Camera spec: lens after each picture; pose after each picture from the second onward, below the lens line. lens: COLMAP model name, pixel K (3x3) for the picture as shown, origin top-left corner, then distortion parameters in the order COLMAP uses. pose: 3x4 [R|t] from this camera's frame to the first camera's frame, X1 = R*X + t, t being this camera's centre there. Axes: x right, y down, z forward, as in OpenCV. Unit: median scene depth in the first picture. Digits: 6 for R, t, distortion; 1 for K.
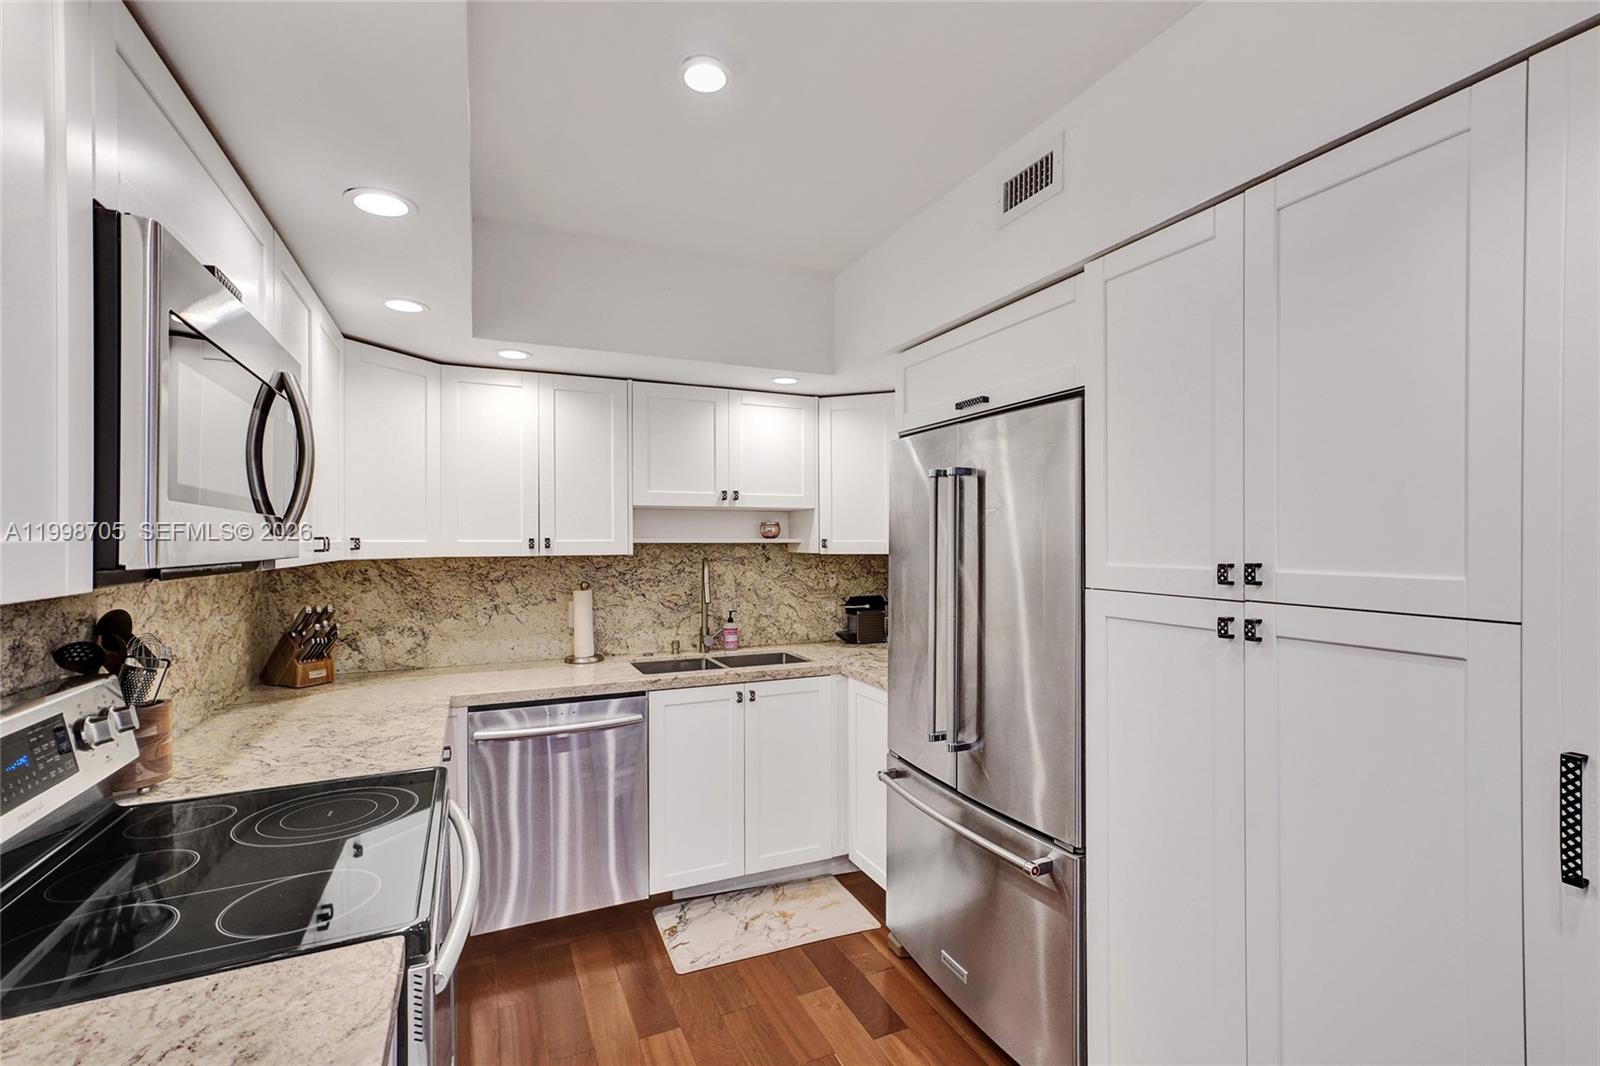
lens RADIAL K [[724.3, 0, 807.7], [0, 724.3, 541.0], [0, 0, 1]] dist [0.003341, 0.004395]
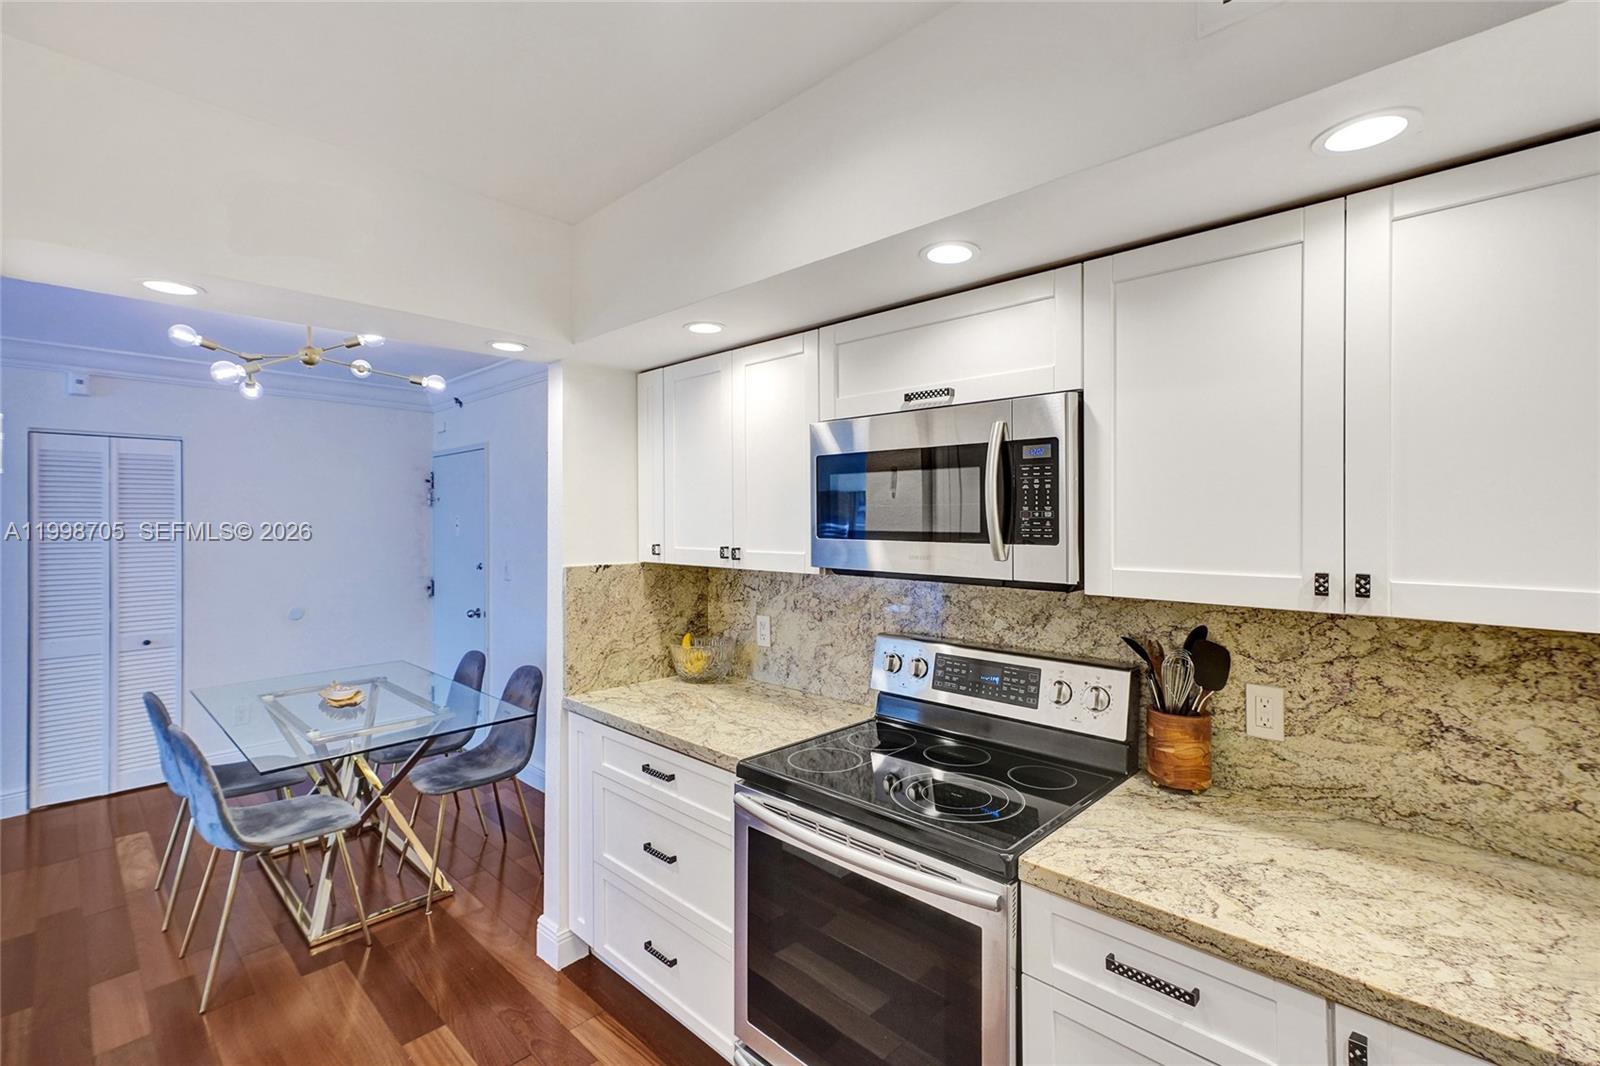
lens RADIAL K [[724.3, 0, 794.8], [0, 724.3, 515.6], [0, 0, 1]] dist [0.003341, 0.004395]
pose [[-0.933113, 0.003295, -0.359568, 0.005991], [0.003918, 0.999992, -0.001004, -0.037910], [0.359562, -0.002346, -0.933118, 0.953950]]
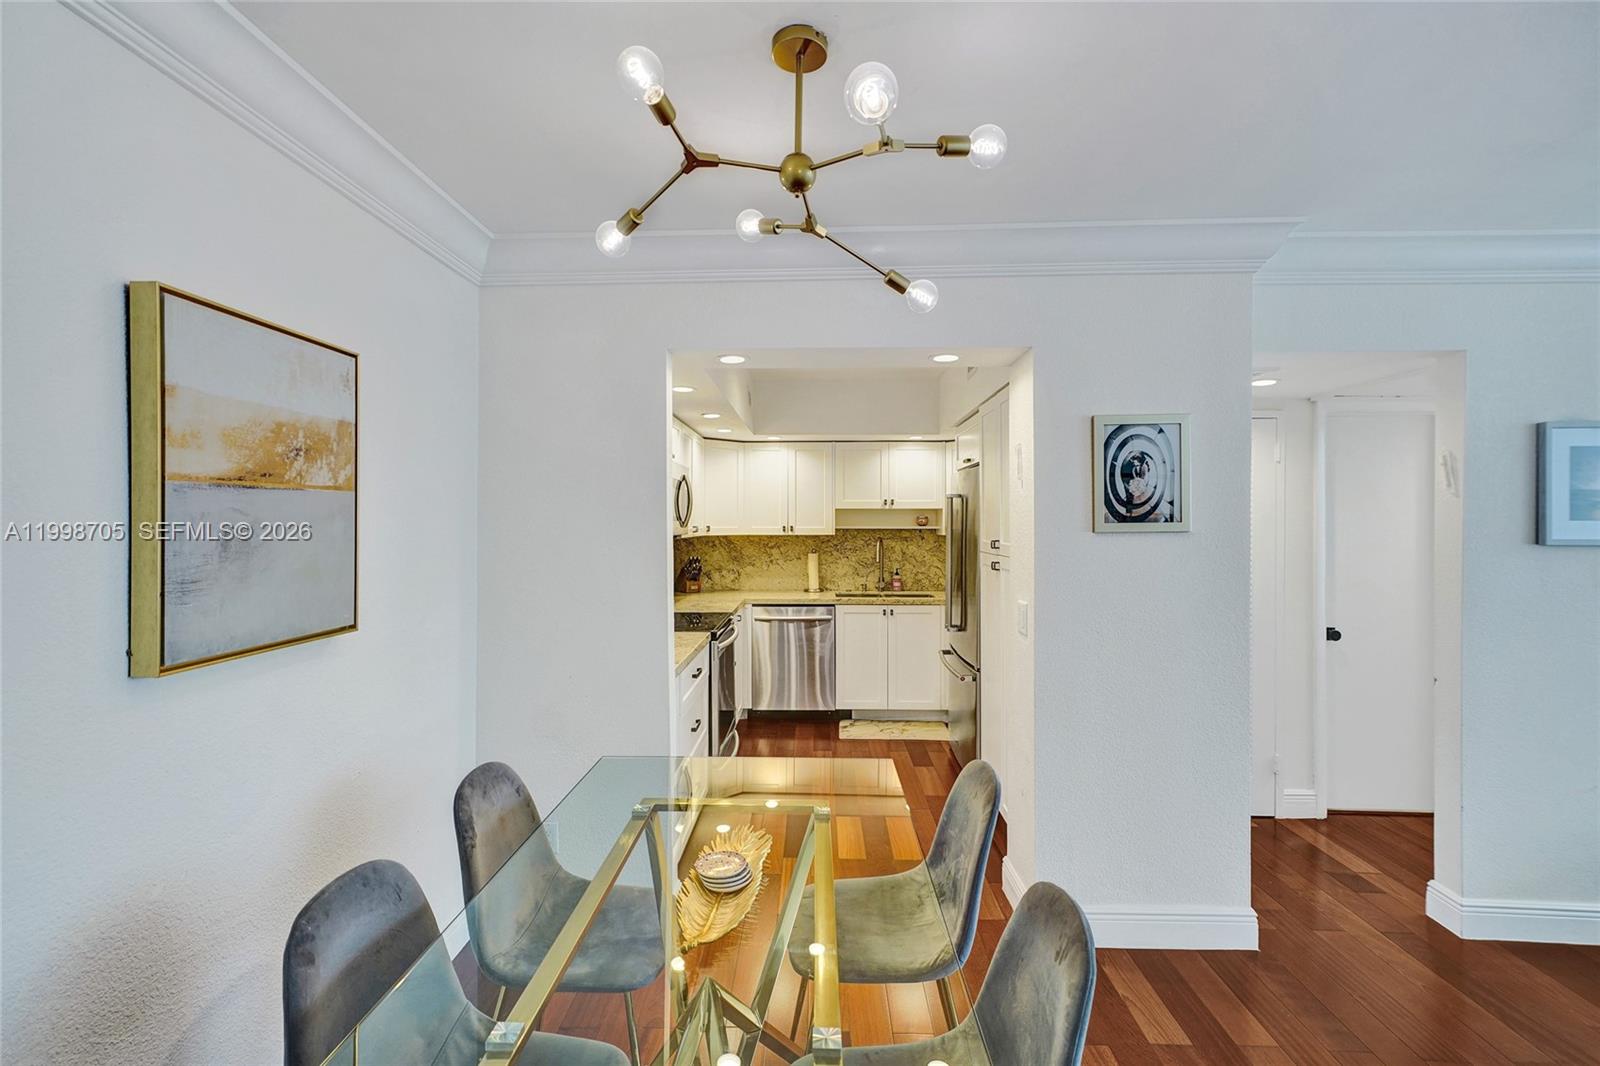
lens RADIAL K [[724.3, 0, 814.7], [0, 724.3, 526.4], [0, 0, 1]] dist [0.003341, 0.004395]
pose [[0.906672, 0.006372, -0.421789, 0.524428], [-0.003497, 0.999965, 0.007589, -0.018085], [0.421823, -0.005406, 0.906662, -0.755298]]
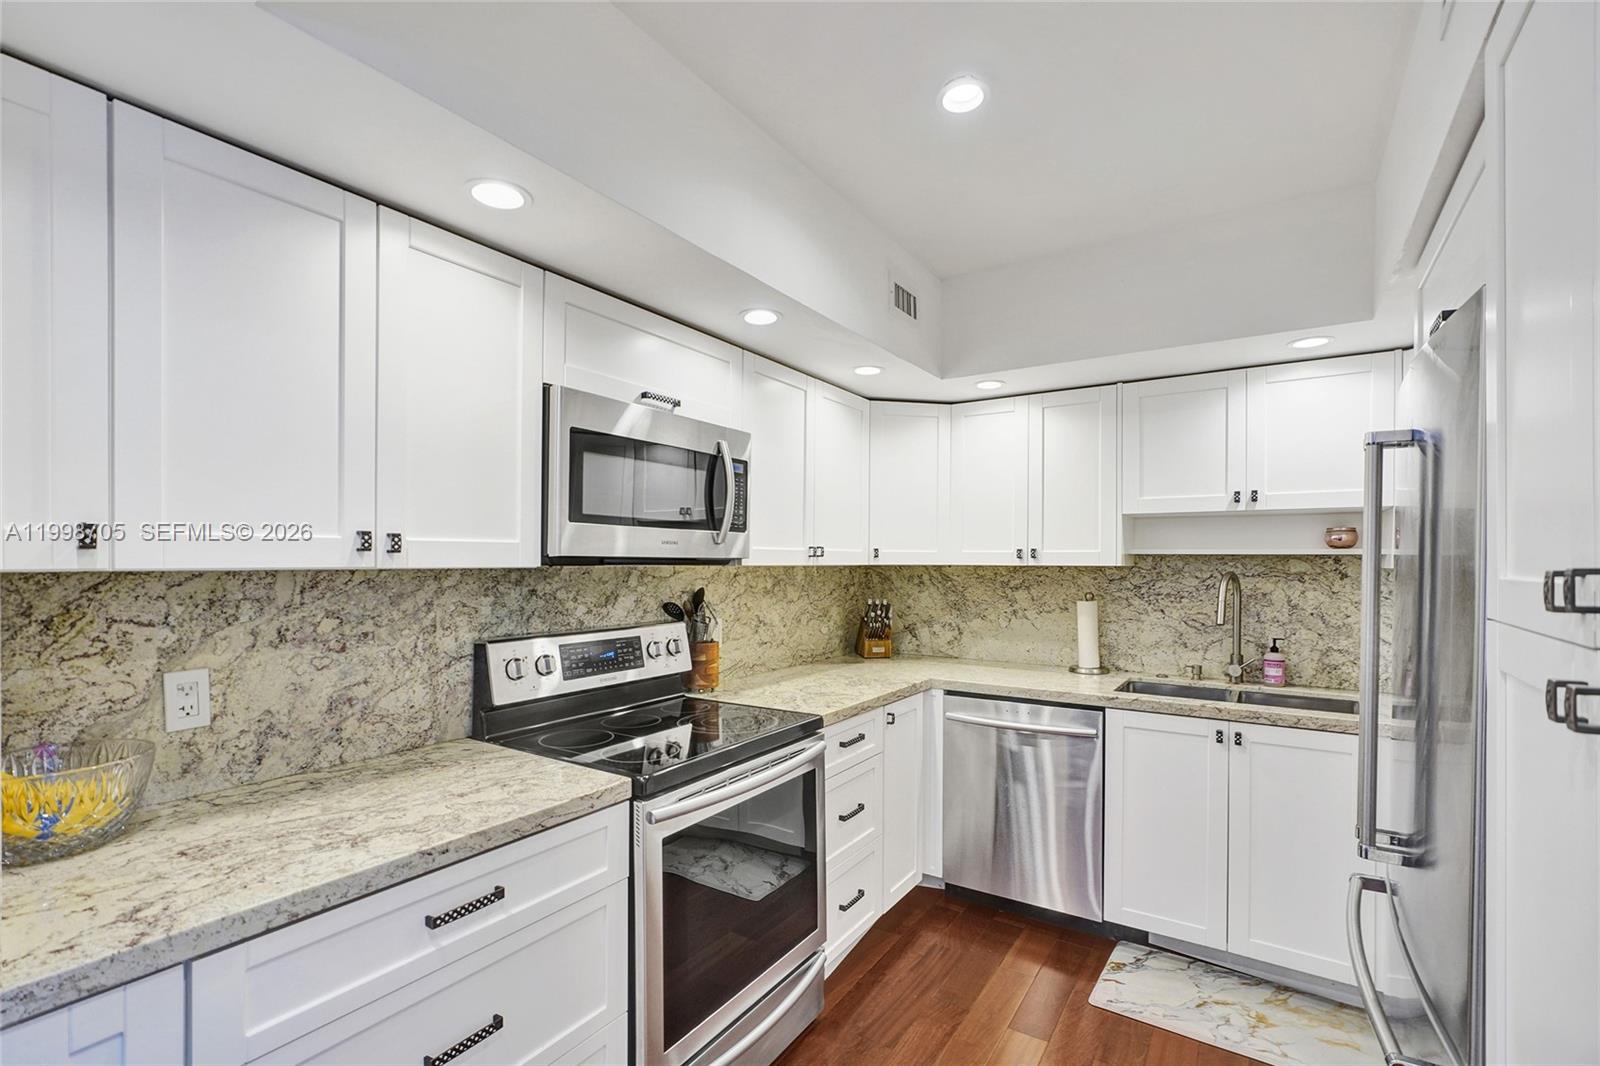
lens RADIAL K [[724.3, 0, 813.3], [0, 724.3, 563.0], [0, 0, 1]] dist [0.003341, 0.004395]
pose [[0.545935, 0.008677, -0.837782, 0.350975], [-0.006373, 0.999960, 0.006204, 0.012361], [0.837803, 0.001952, 0.545969, 0.145073]]
